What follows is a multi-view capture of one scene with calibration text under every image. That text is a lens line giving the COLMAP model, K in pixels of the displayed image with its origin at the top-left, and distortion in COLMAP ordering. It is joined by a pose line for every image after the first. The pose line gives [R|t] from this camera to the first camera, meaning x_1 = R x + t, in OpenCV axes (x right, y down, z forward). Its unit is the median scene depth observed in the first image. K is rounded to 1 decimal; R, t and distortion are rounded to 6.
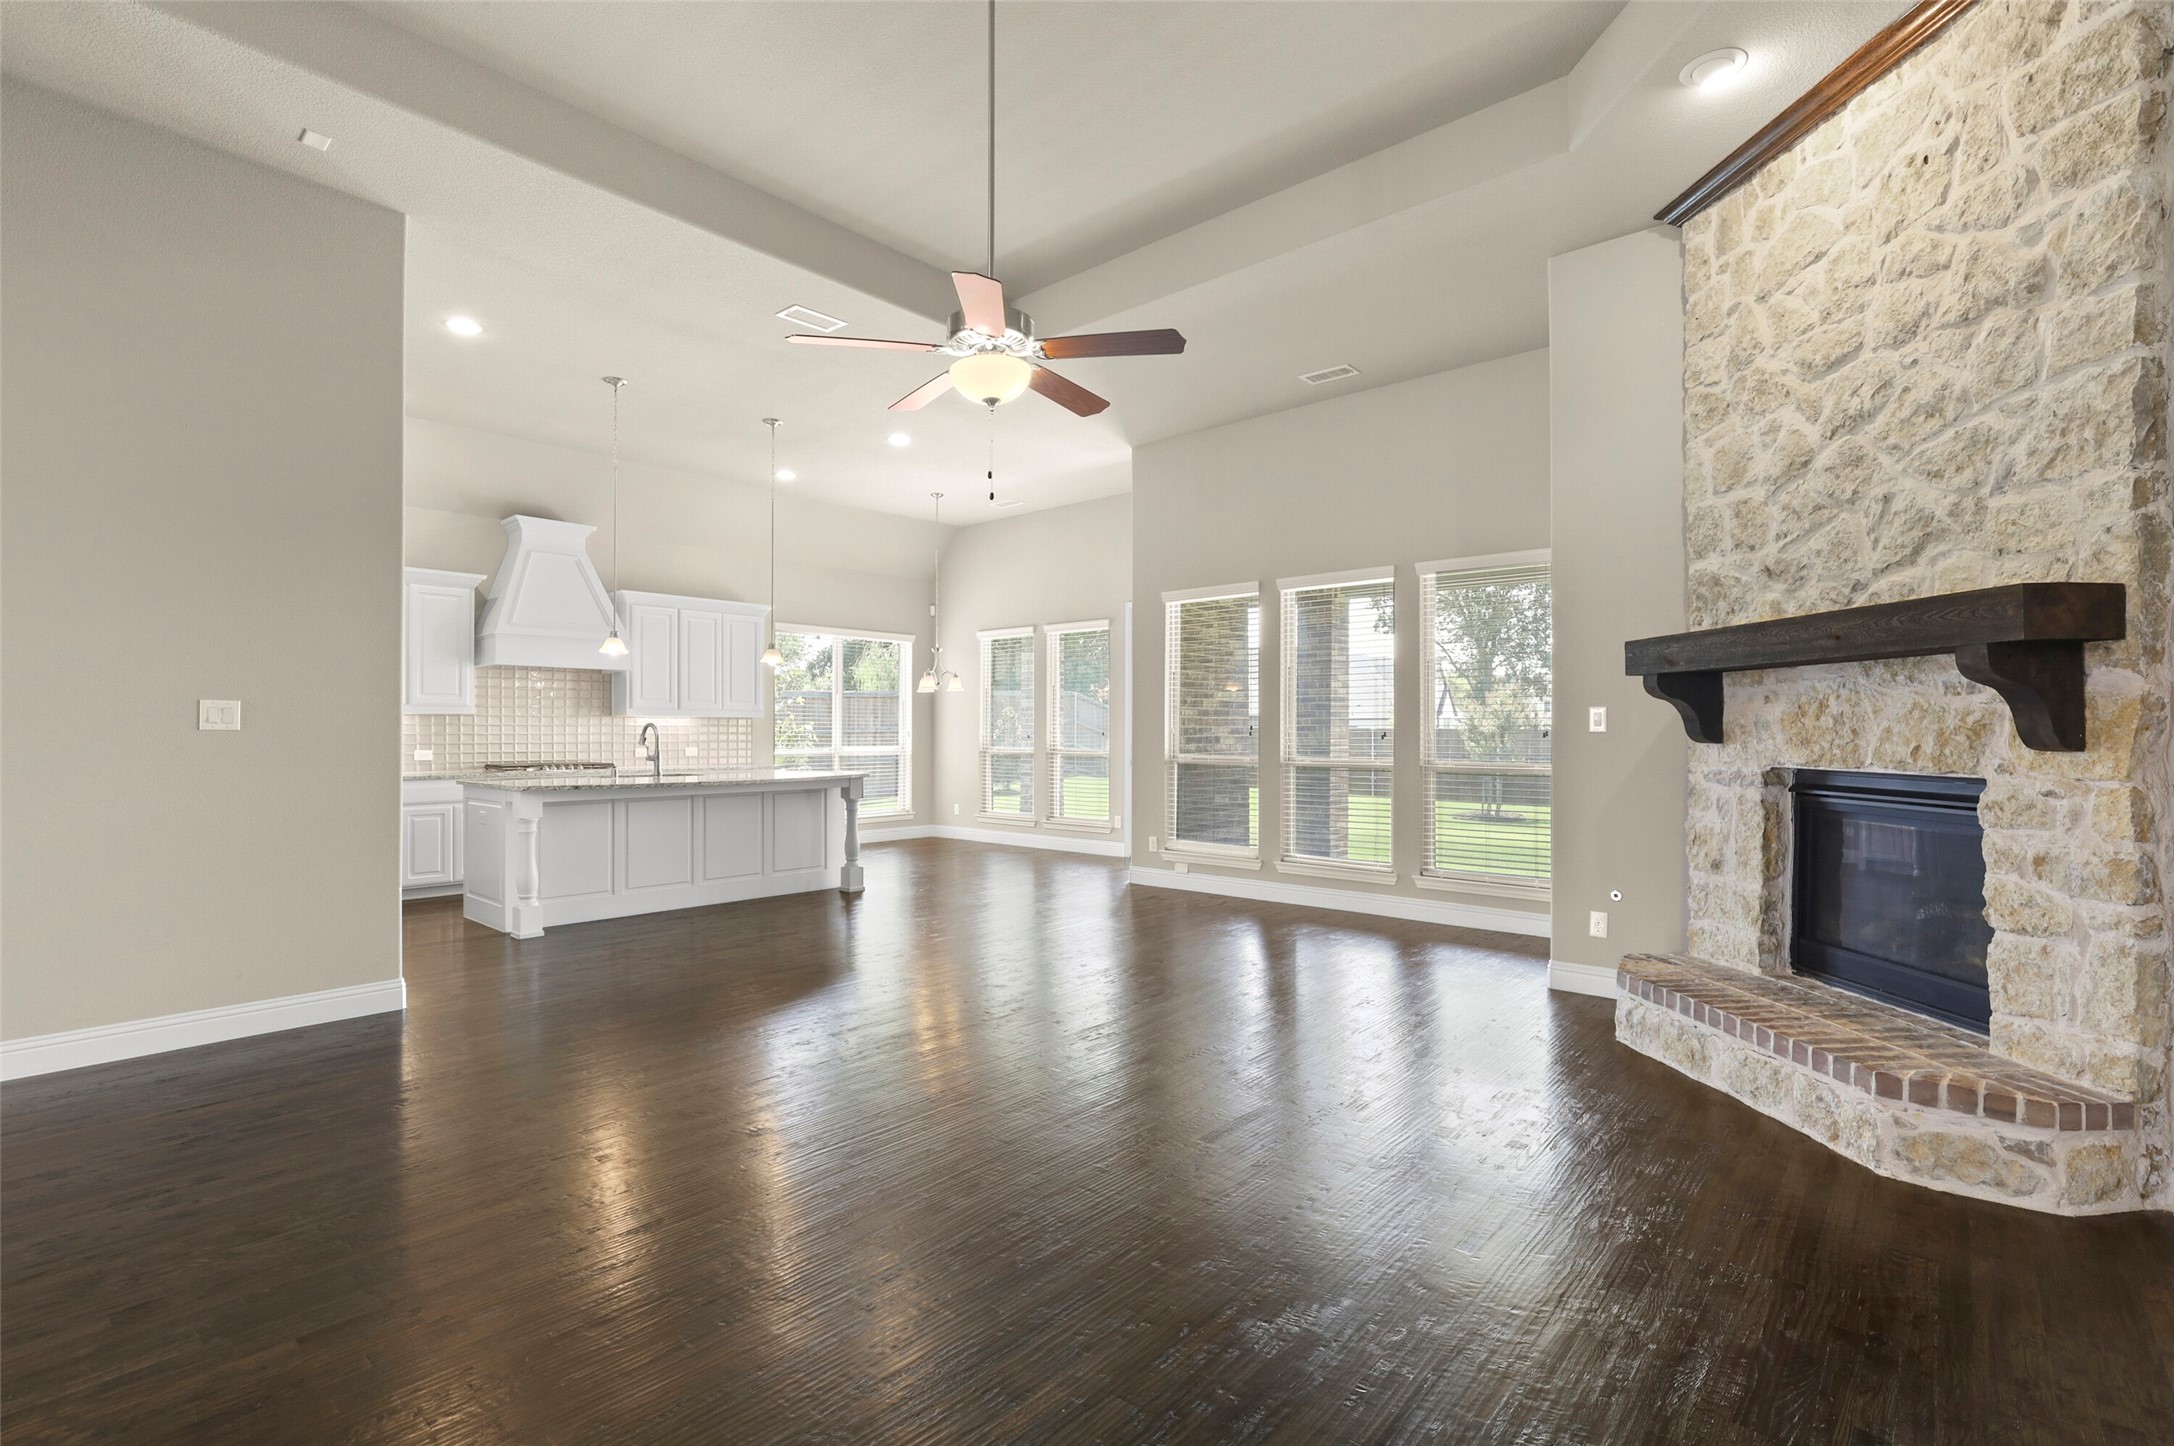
lens RADIAL K [[992.0, 0, 1098.9], [0, 992.0, 728.8], [0, 0, 1]] dist [-0.025526, 0.012018]
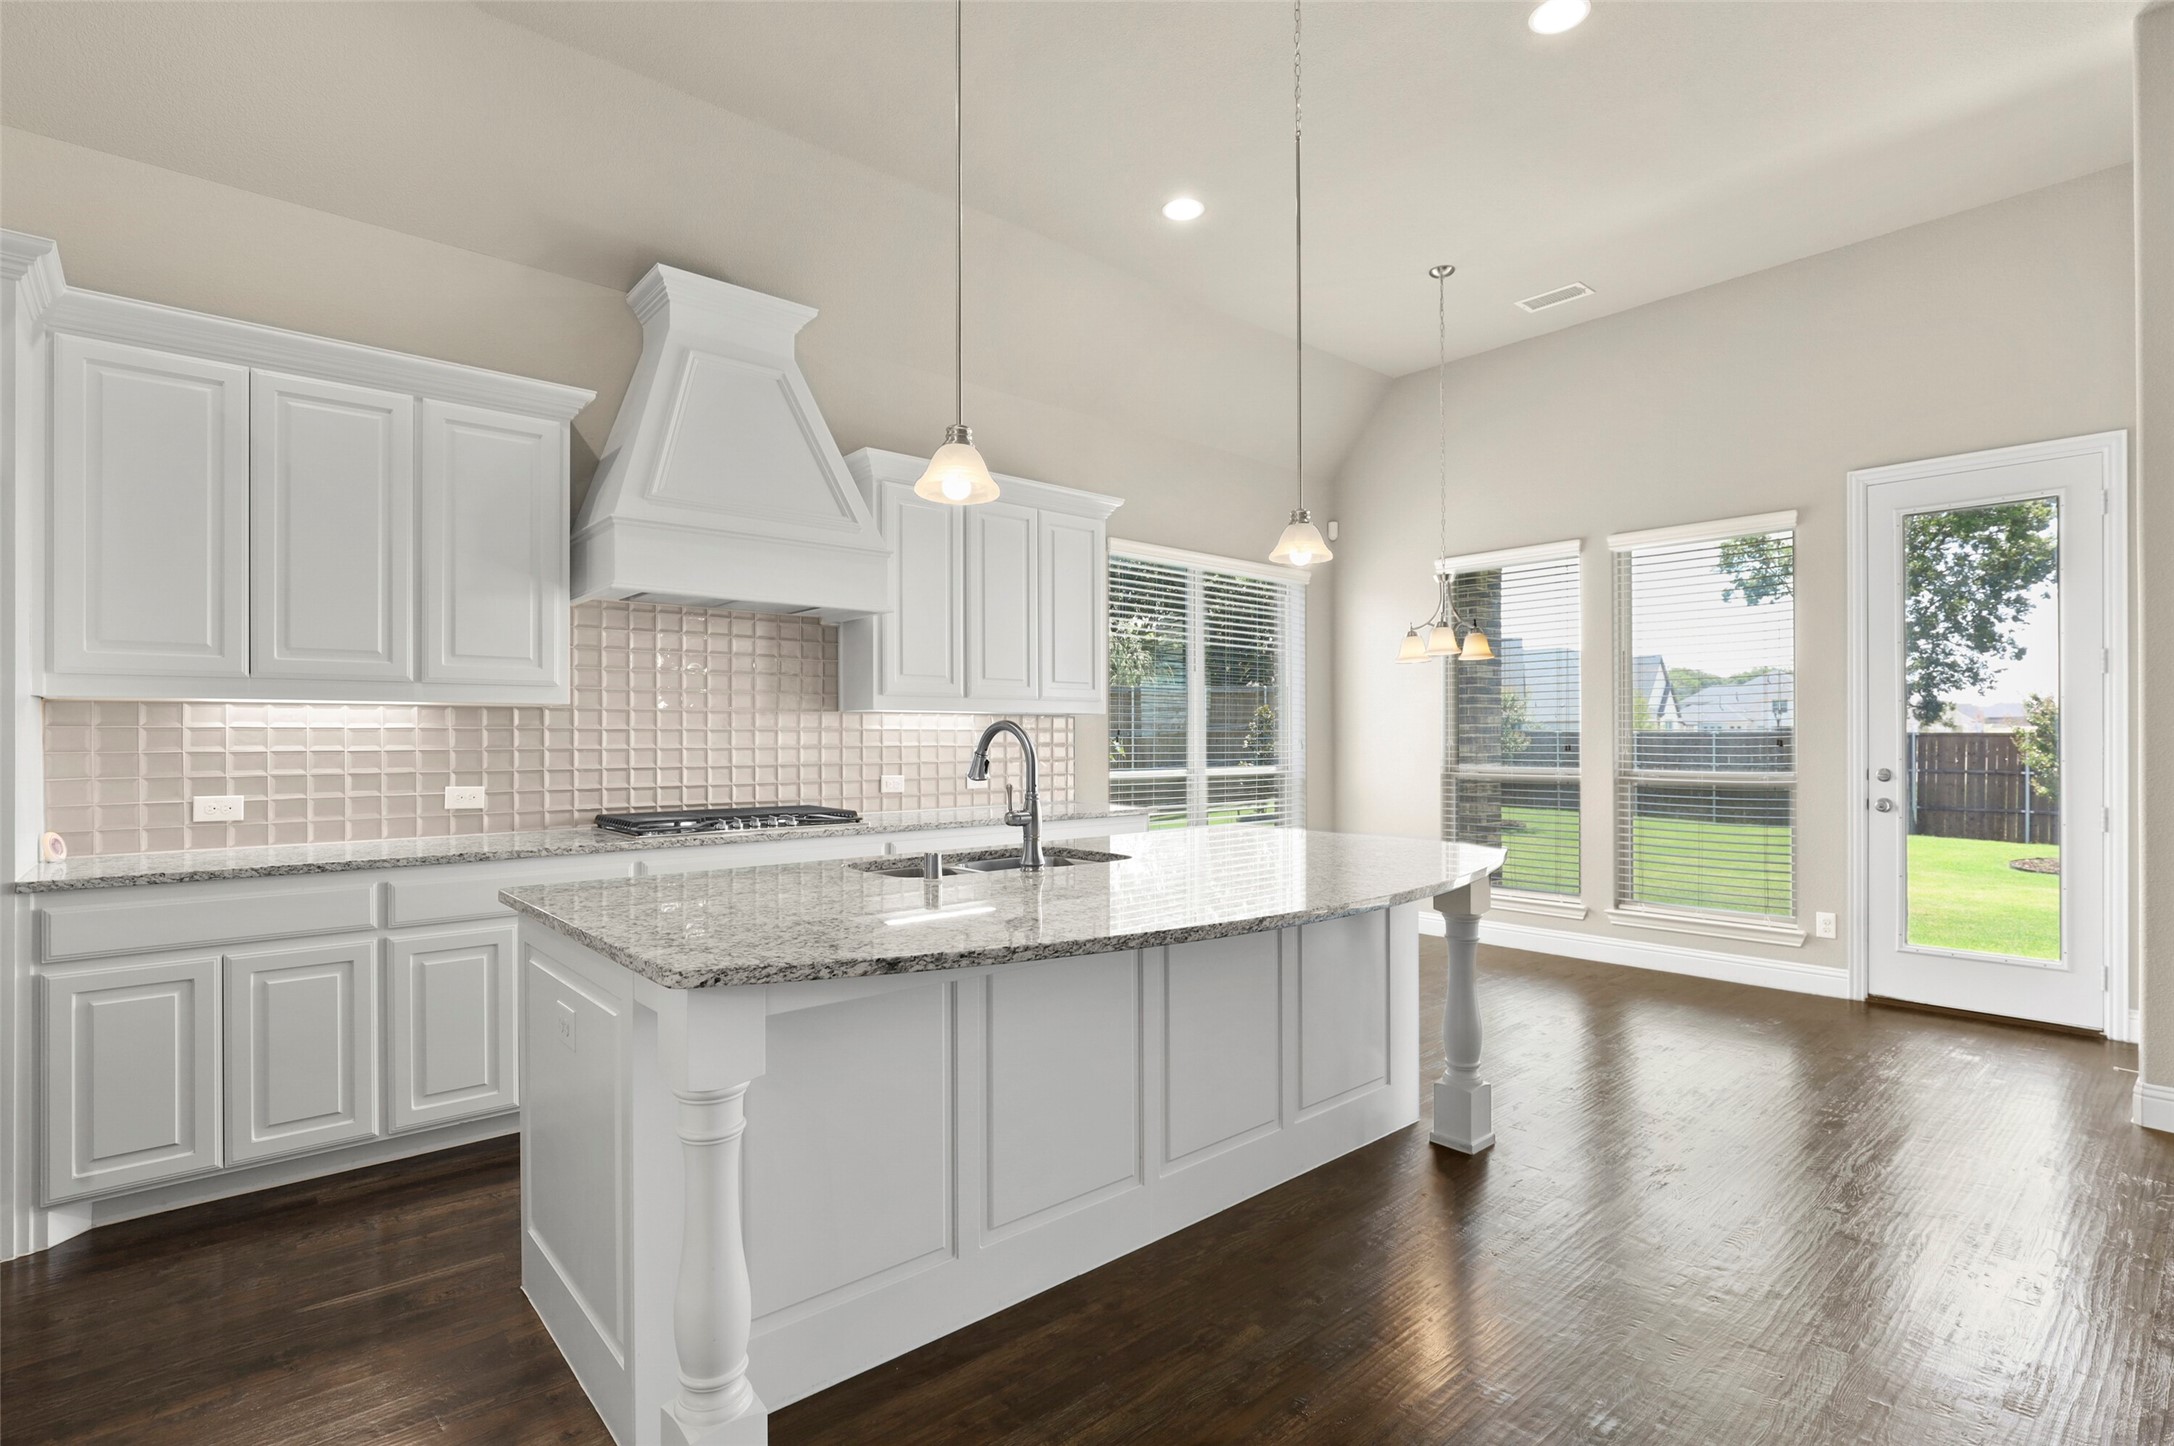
lens RADIAL K [[1020.0, 0, 1082.7], [0, 1020.0, 734.9], [0, 0, 1]] dist [-0.002079, -0.000128]
pose [[0.991056, -0.002662, -0.133417, -0.679268], [0.002814, 0.999996, 0.000956, -0.002399], [0.133414, -0.001323, 0.991060, 1.133296]]
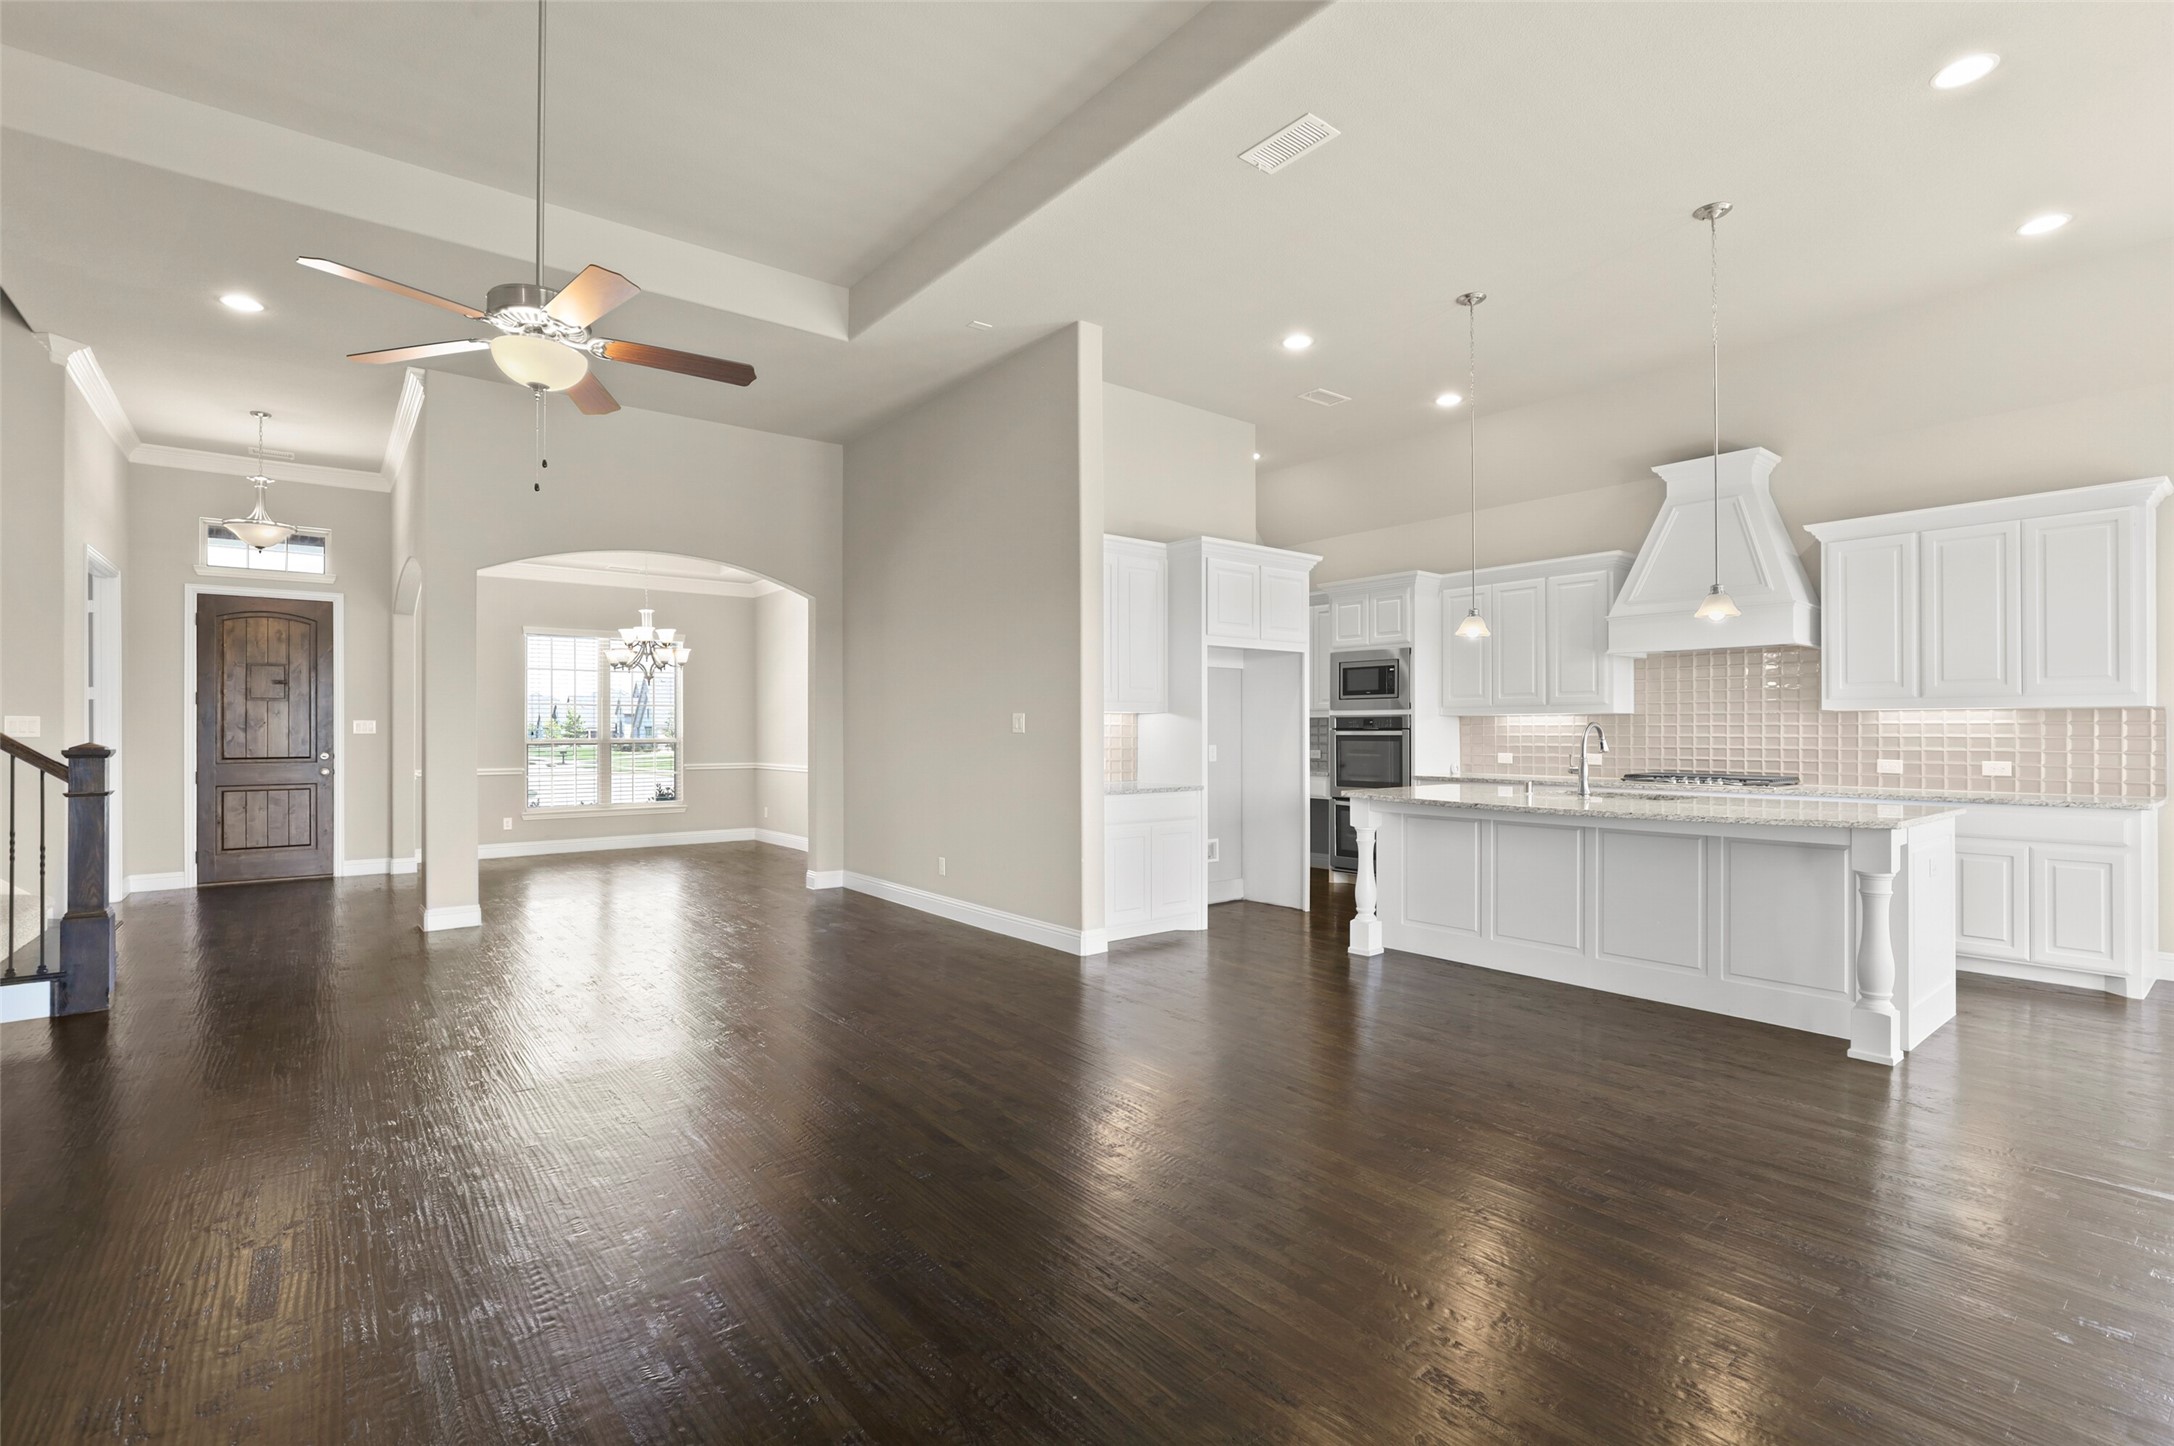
lens RADIAL K [[992.0, 0, 1098.9], [0, 992.0, 728.8], [0, 0, 1]] dist [-0.025526, 0.012018]
pose [[-0.186279, -0.001483, -0.982496, 0.589378], [0.003981, 0.999990, -0.002264, -0.002516], [0.982489, -0.004333, -0.186271, 1.415689]]
